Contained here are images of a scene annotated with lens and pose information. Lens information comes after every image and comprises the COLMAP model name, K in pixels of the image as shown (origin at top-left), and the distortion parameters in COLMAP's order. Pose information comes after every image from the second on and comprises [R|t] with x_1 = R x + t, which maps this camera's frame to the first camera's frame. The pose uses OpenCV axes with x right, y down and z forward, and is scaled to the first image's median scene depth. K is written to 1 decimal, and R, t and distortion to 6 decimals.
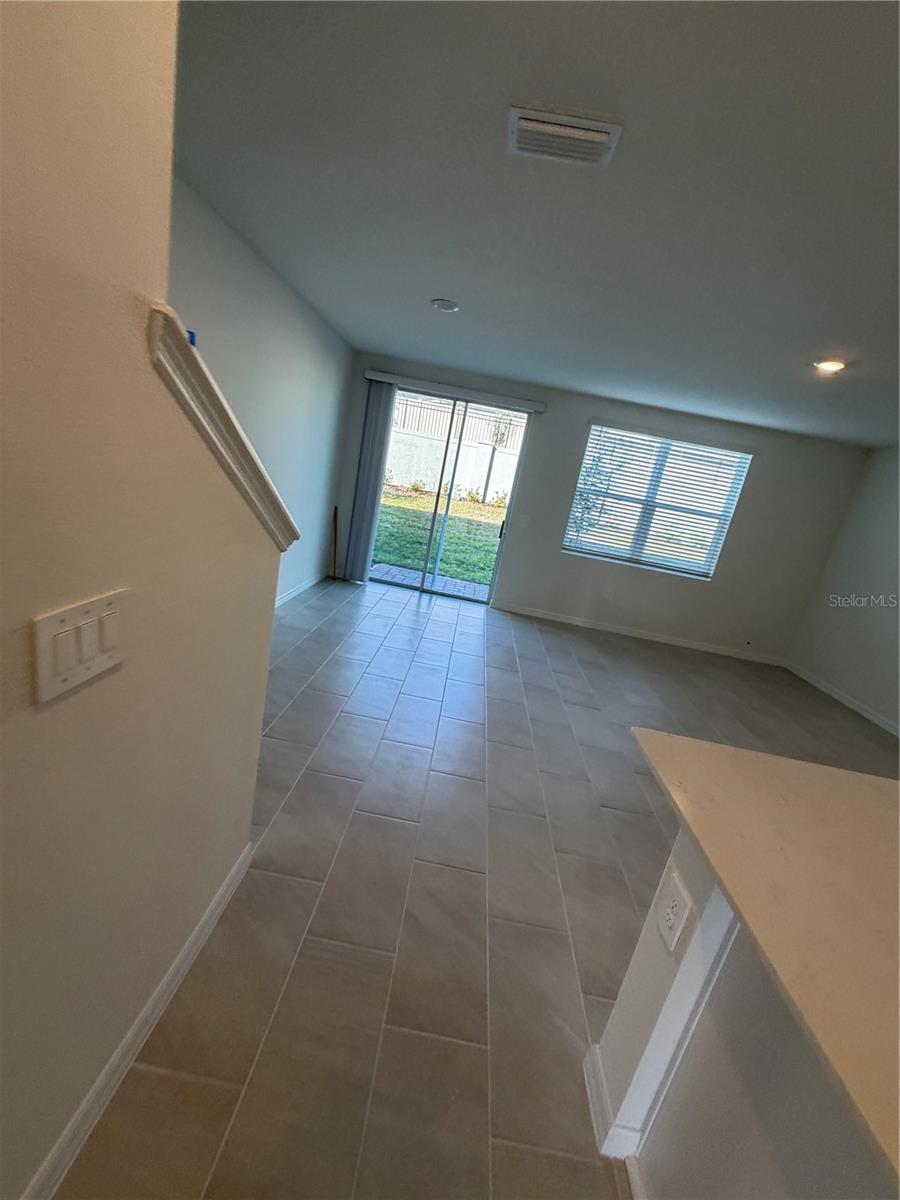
lens RADIAL K [[481.1, 0, 450.0], [0, 481.1, 600.0], [0, 0, 1]] dist [-0.010587, 0.000036]
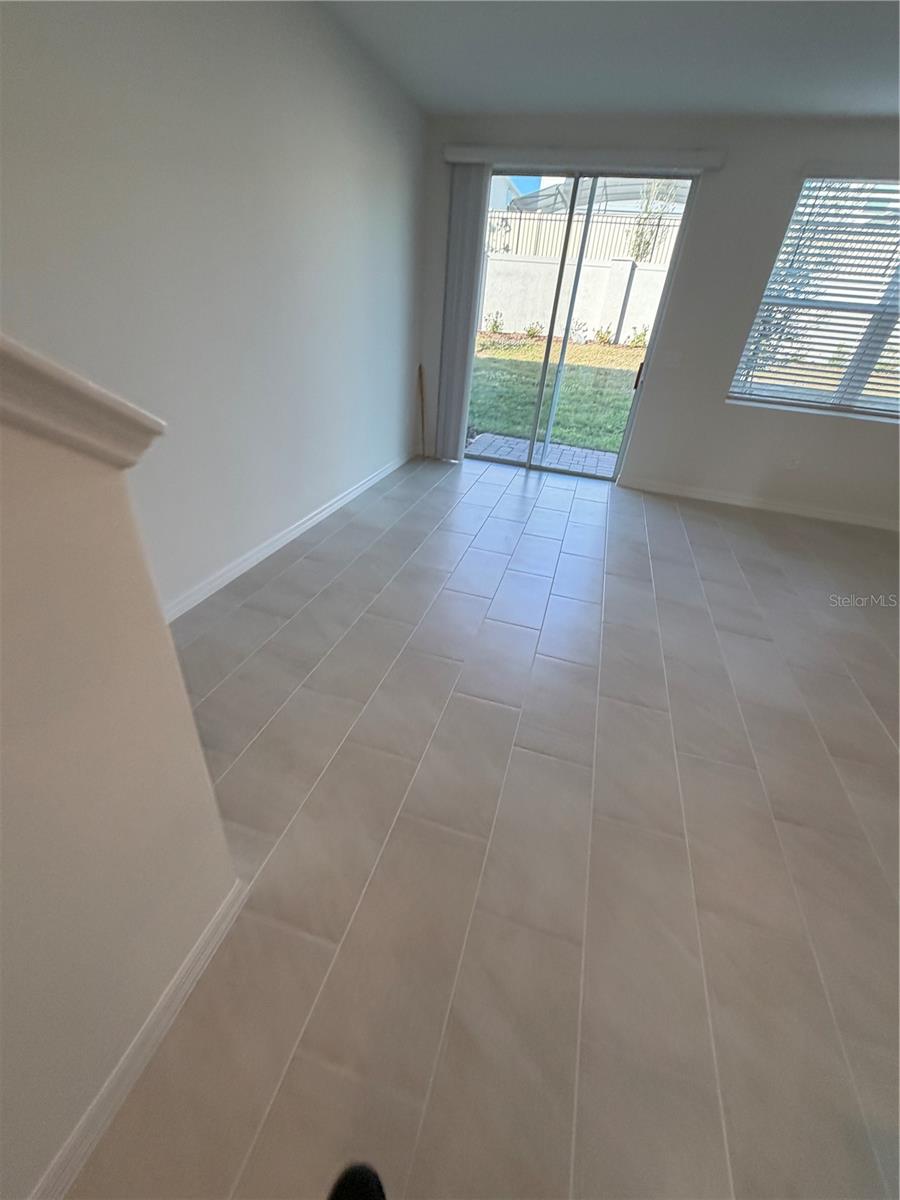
lens RADIAL K [[481.5, 0, 443.5], [0, 481.5, 600.3], [0, 0, 1]] dist [0.001177, 0.000214]
pose [[0.966856, 0.024168, -0.254177, 0.014366], [0.044013, 0.964831, 0.259159, -0.020124], [0.251501, -0.261757, 0.931789, 0.144023]]
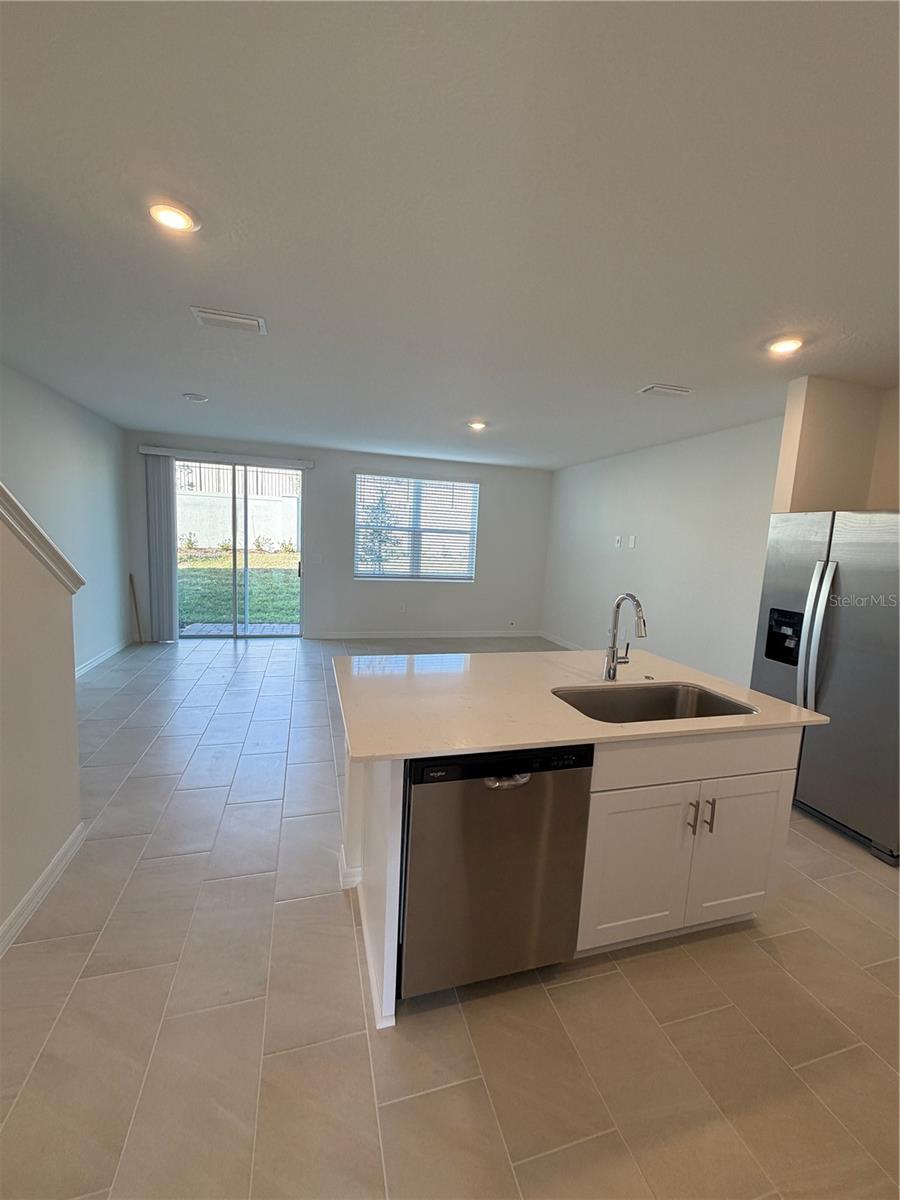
lens RADIAL K [[477.5, 0, 450.0], [0, 477.5, 600.0], [0, 0, 1]] dist [-0.001127, 0.000050]
pose [[0.928667, -0.182513, 0.322904, 0.057151], [0.209412, 0.976533, -0.050306, 0.053397], [-0.306145, 0.114337, 0.945094, -0.168796]]
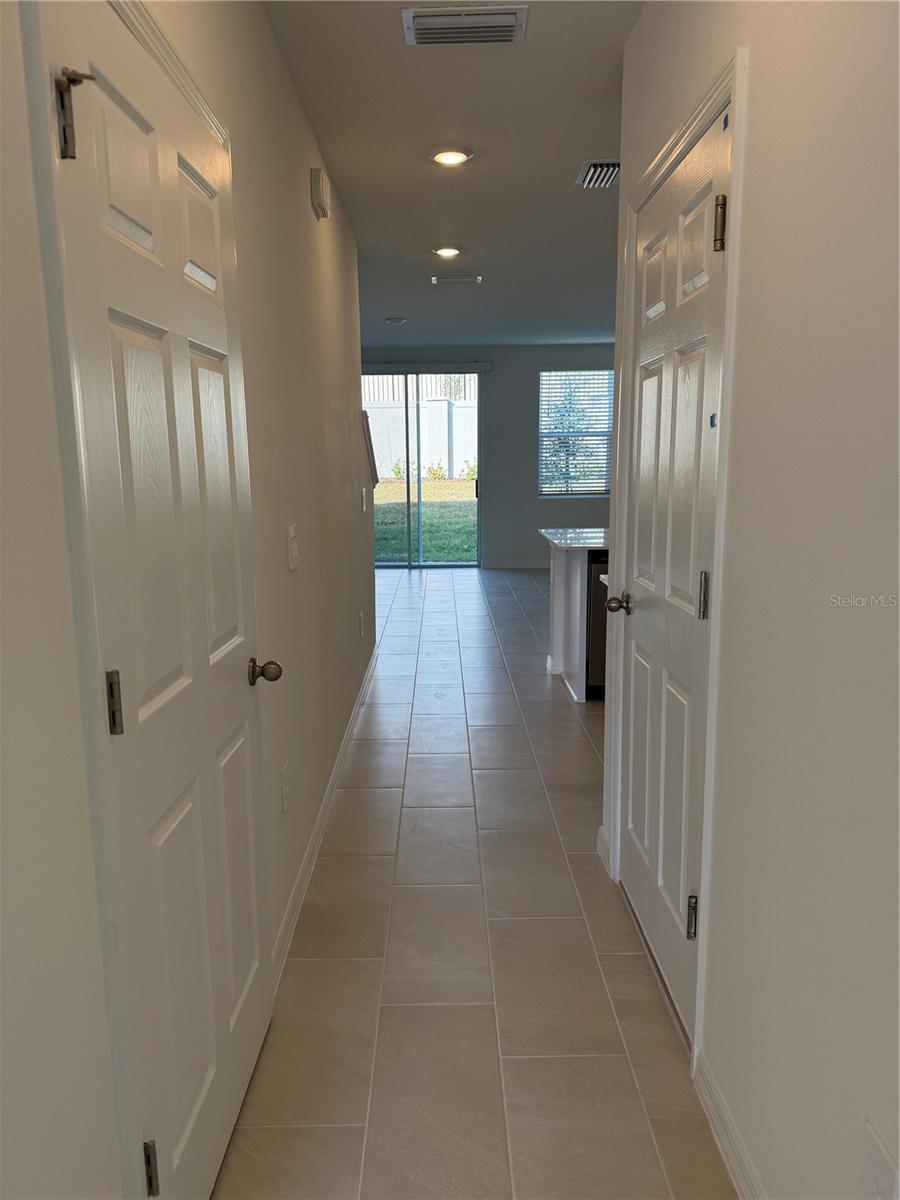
lens RADIAL K [[828.4, 0, 445.8], [0, 828.4, 604.8], [0, 0, 1]] dist [0.058675, -0.000221]
pose [[0.977864, -0.206060, 0.036342, -0.064762], [0.208062, 0.975987, -0.064498, 0.177971], [-0.022179, 0.070632, 0.997256, -0.670841]]
